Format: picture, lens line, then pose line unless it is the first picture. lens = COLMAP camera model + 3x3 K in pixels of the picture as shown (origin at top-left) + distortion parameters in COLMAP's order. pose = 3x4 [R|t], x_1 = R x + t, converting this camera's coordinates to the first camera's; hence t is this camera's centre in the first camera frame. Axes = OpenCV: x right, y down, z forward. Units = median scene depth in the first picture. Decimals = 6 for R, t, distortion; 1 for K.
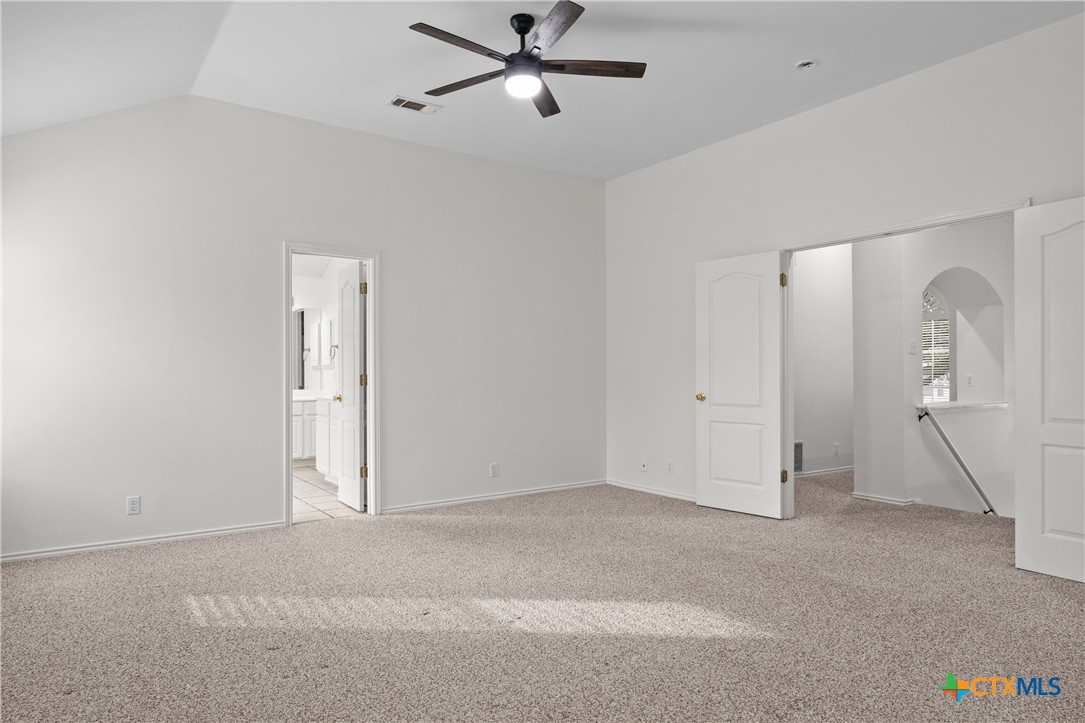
lens RADIAL K [[665.2, 0, 546.5], [0, 665.2, 367.1], [0, 0, 1]] dist [-0.006305, 0.003471]
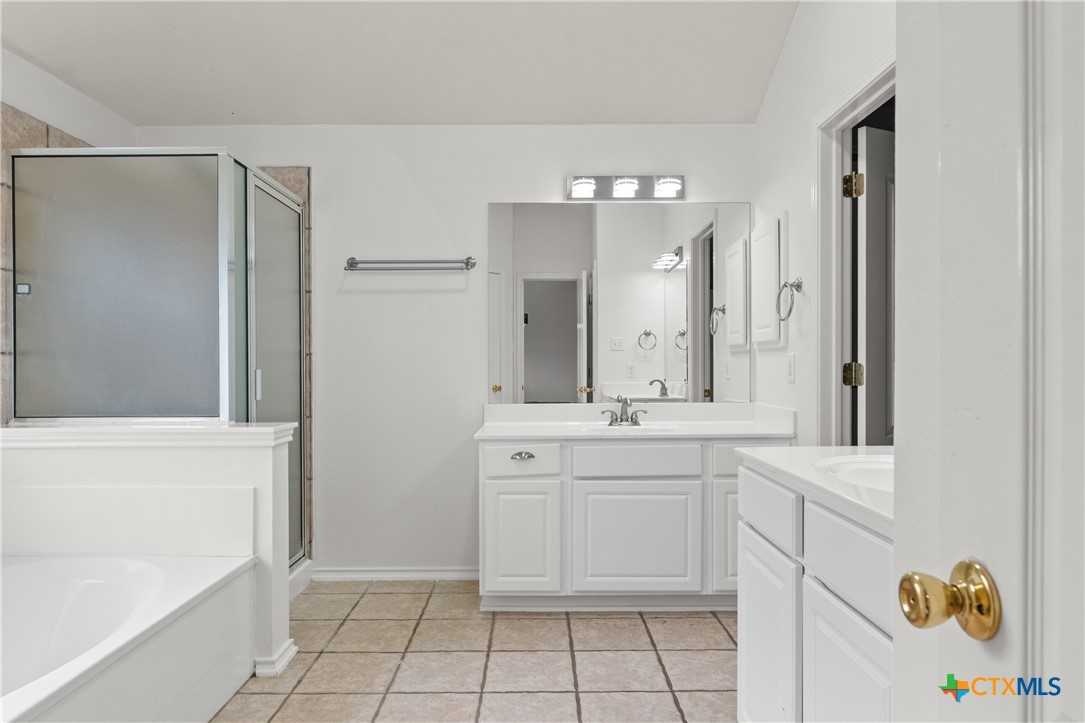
lens RADIAL K [[665.2, 0, 545.4], [0, 665.2, 362.5], [0, 0, 1]] dist [-0.006305, 0.003471]
pose [[0.813100, 0.002617, -0.582118, -0.208517], [0.004978, 0.999922, 0.011449, 0.004122], [0.582103, -0.012207, 0.813023, 0.607382]]
